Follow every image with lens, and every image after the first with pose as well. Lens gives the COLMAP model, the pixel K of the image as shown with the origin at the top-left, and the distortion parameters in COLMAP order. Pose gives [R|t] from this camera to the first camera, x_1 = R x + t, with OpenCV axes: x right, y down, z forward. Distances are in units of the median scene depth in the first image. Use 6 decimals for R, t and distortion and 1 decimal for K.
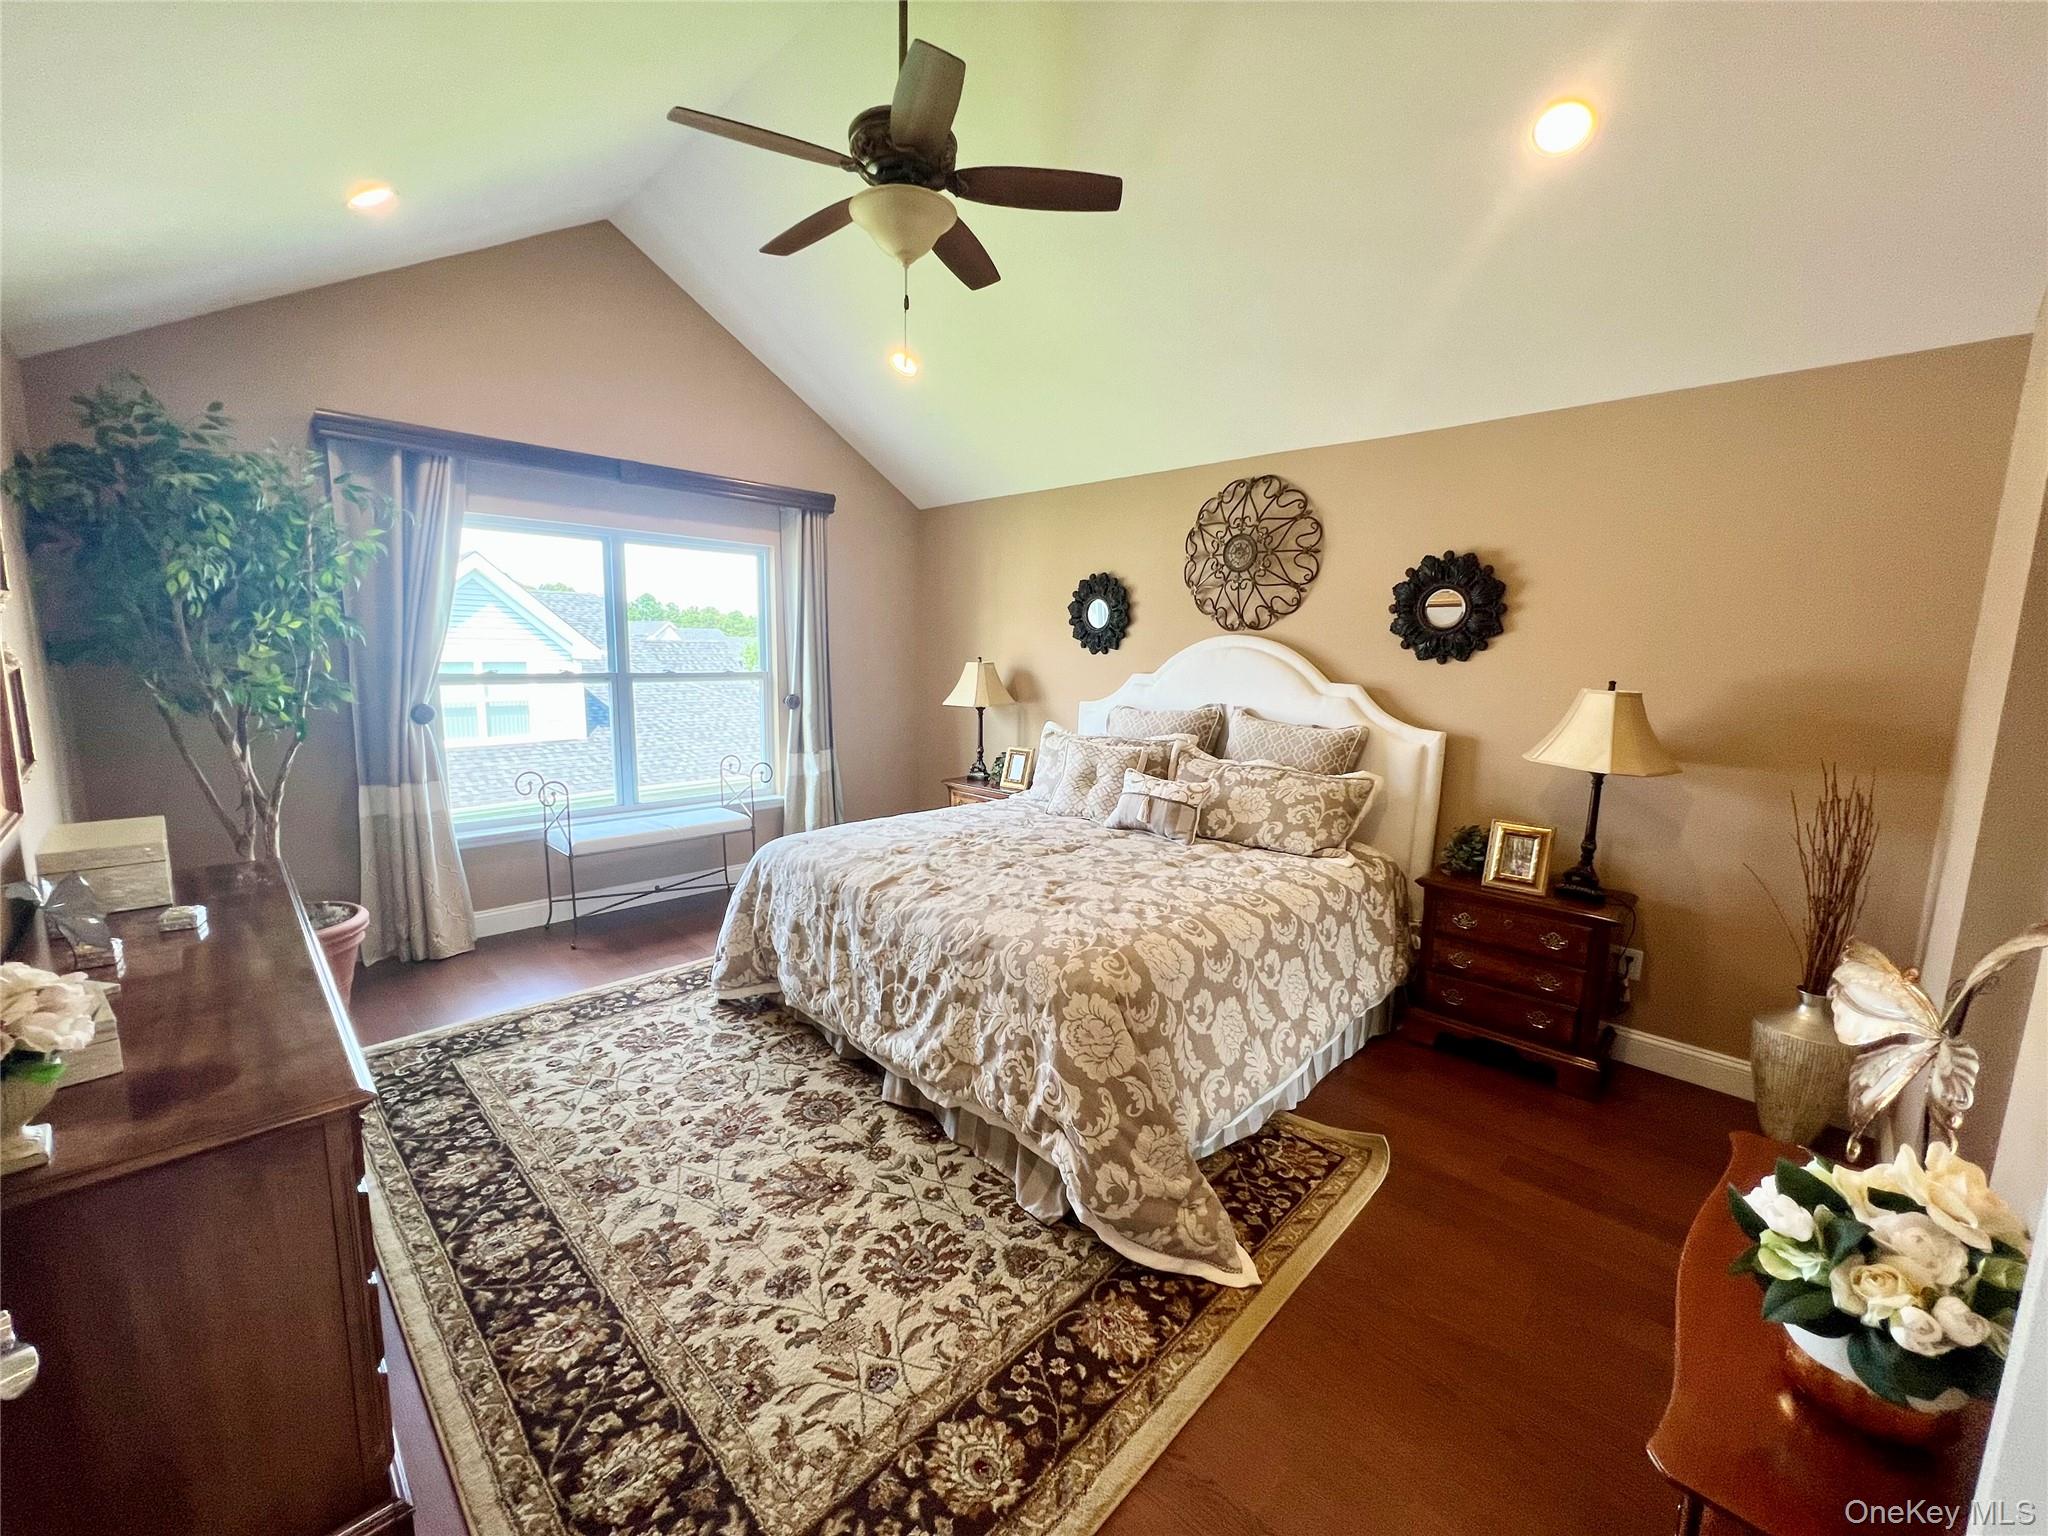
lens RADIAL K [[819.3, 0, 1021.2], [0, 819.3, 774.4], [0, 0, 1]] dist [-0.002273, -0.000422]
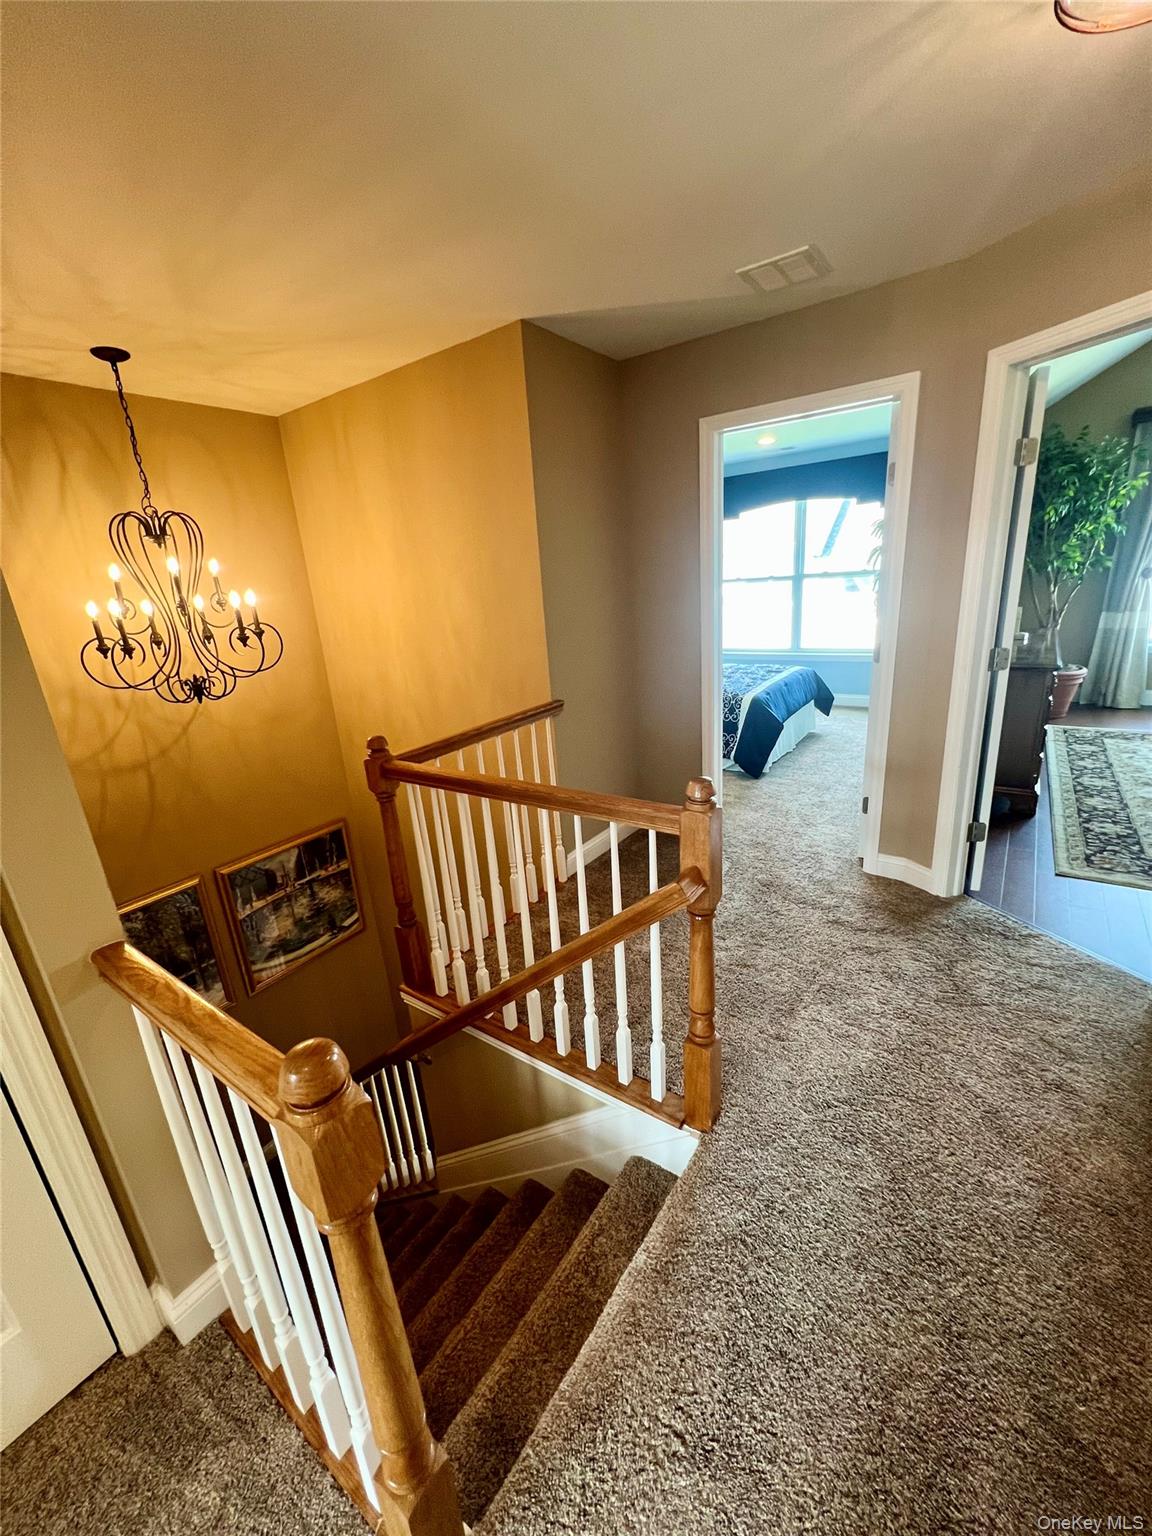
lens RADIAL K [[614.5, 0, 576.5], [0, 614.5, 766.2], [0, 0, 1]] dist [-0.002273, -0.000422]
pose [[0.159800, 0.262921, -0.951492, 0.752978], [-0.077906, 0.964231, 0.253358, 0.149038], [0.984071, 0.033640, 0.174567, -0.753904]]
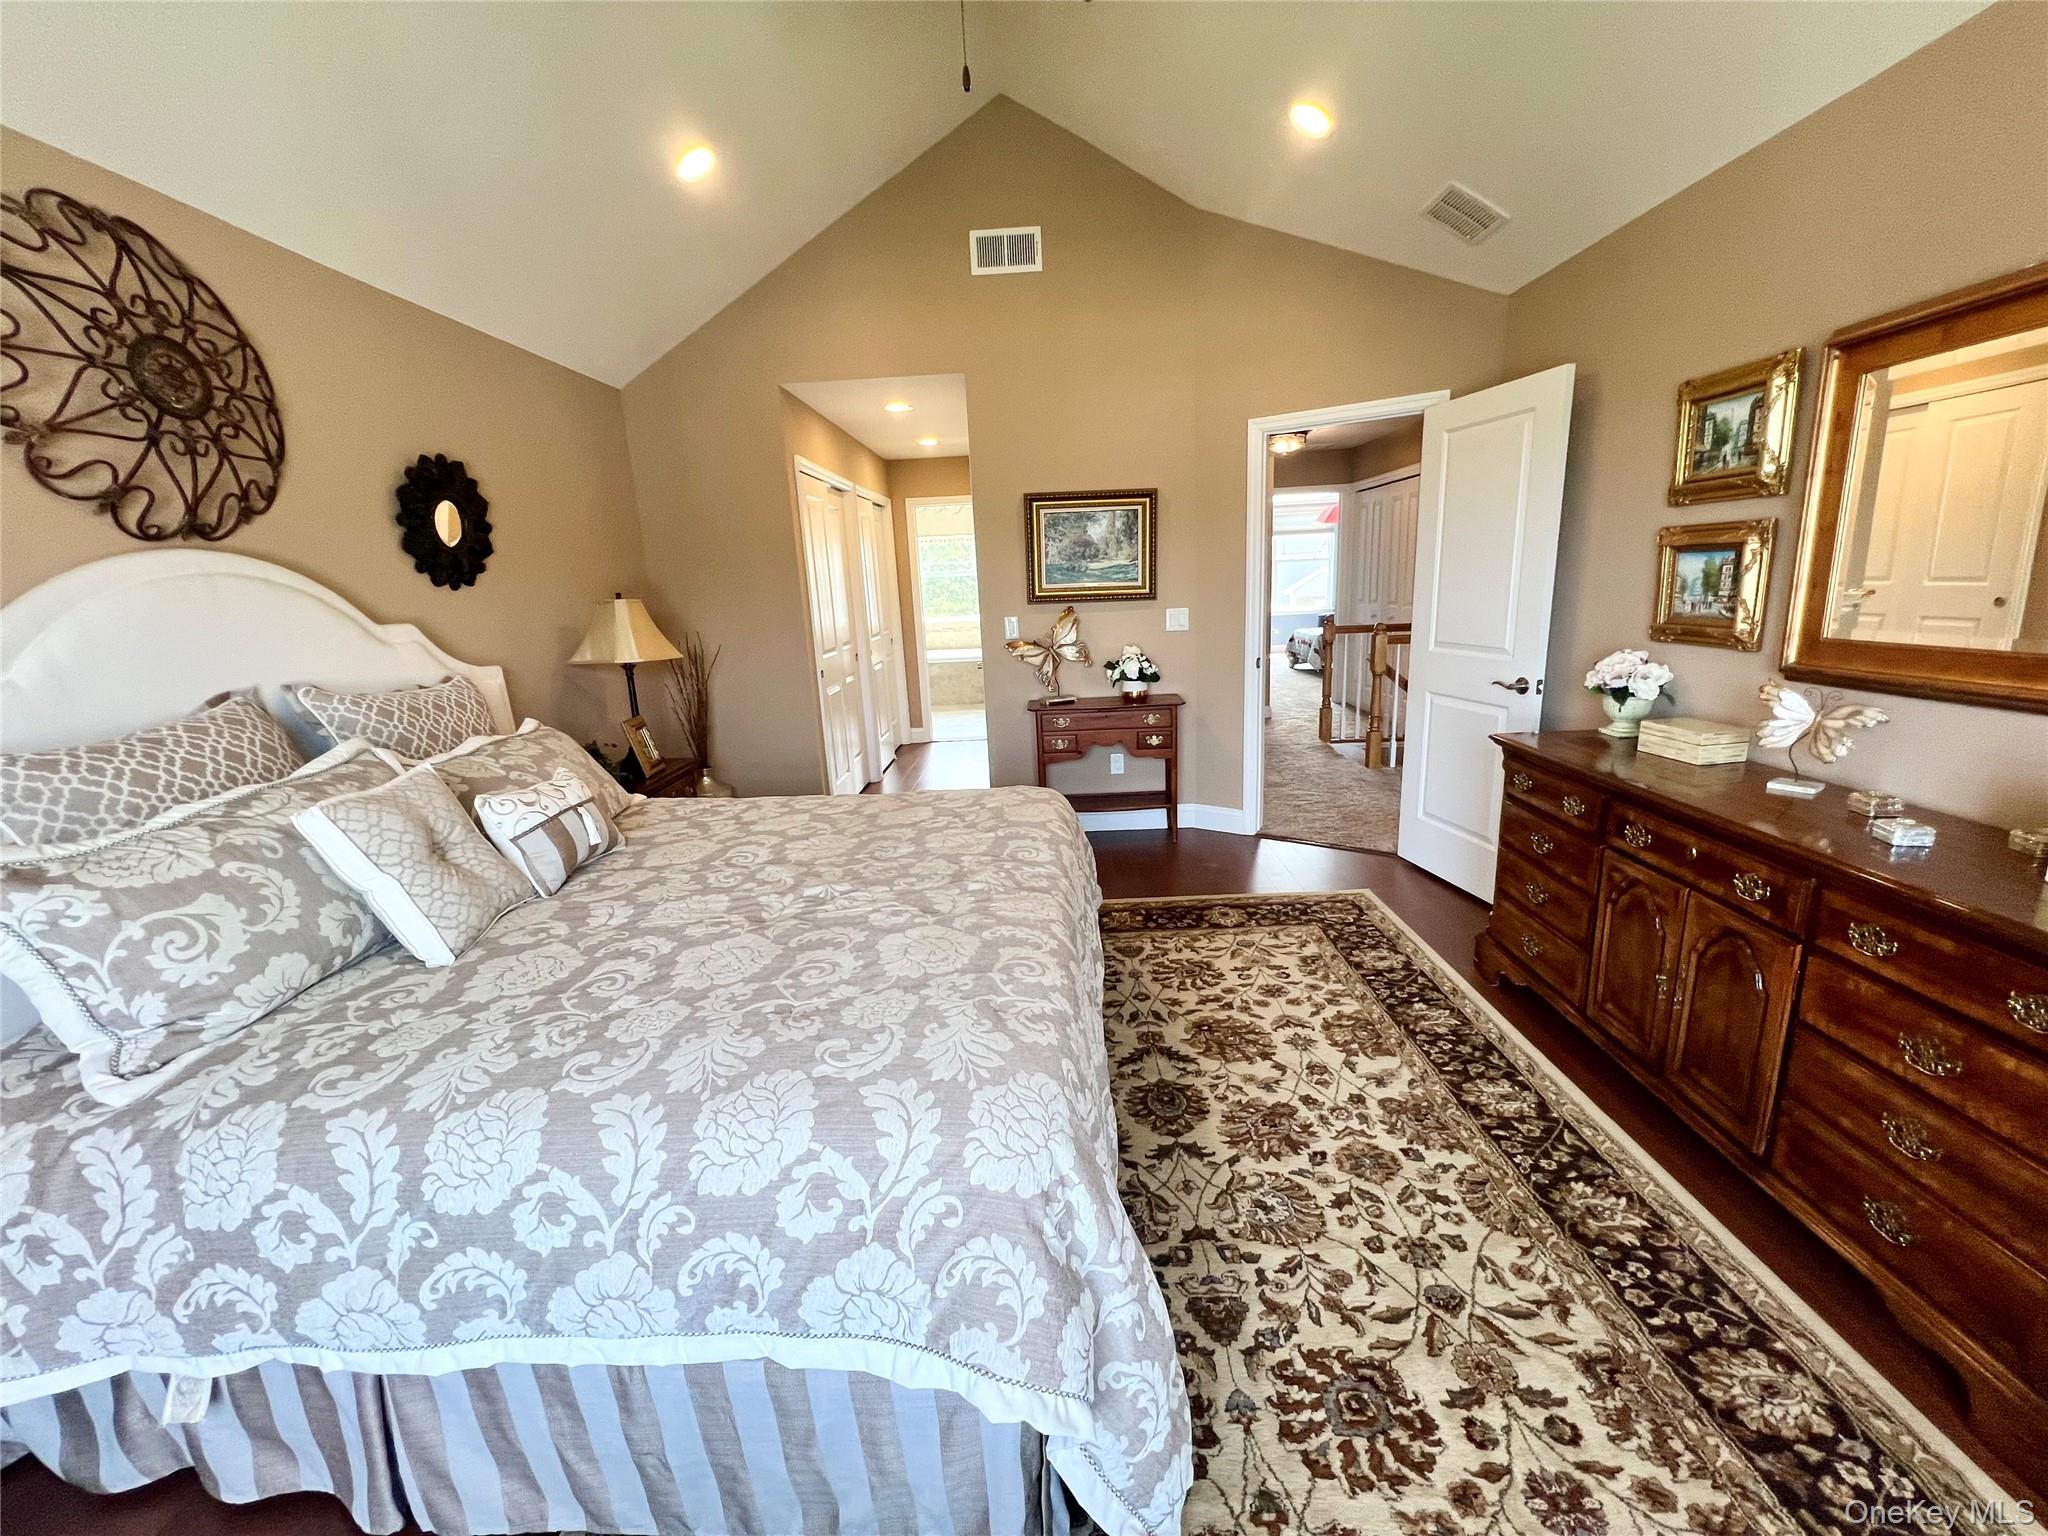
lens RADIAL K [[819.3, 0, 1021.1], [0, 819.3, 765.0], [0, 0, 1]] dist [-0.002273, -0.000422]
pose [[-0.684508, -0.156331, 0.712046, -0.762813], [0.141930, 0.929468, 0.340507, -0.246178], [-0.715056, 0.334140, -0.614040, 1.669177]]
